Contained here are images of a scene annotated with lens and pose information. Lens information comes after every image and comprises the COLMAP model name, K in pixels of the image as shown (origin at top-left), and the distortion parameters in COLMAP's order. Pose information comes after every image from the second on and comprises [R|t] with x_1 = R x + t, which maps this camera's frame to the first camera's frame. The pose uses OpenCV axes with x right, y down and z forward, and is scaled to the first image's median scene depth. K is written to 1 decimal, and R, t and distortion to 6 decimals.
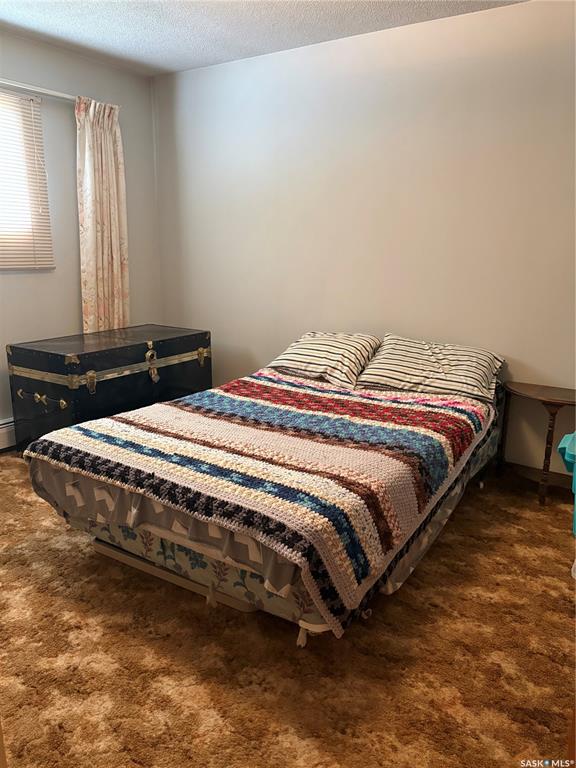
lens RADIAL K [[584.9, 0, 288.7], [0, 584.9, 383.2], [0, 0, 1]] dist [0.054830, -0.016695]
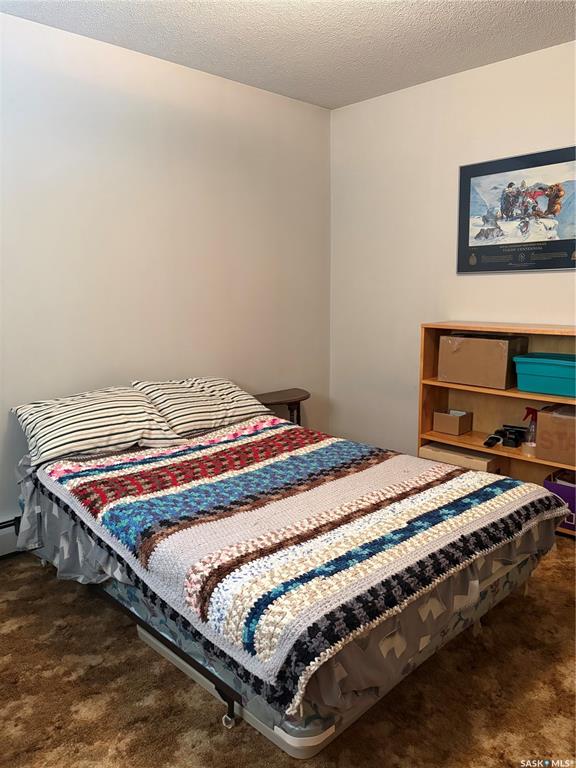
lens RADIAL K [[584.9, 0, 288.5], [0, 584.9, 383.5], [0, 0, 1]] dist [0.054830, -0.016695]
pose [[0.205779, -0.182551, 0.961421, -0.876057], [0.231197, 0.963704, 0.133501, -0.201114], [-0.950896, 0.194806, 0.240515, 0.777053]]
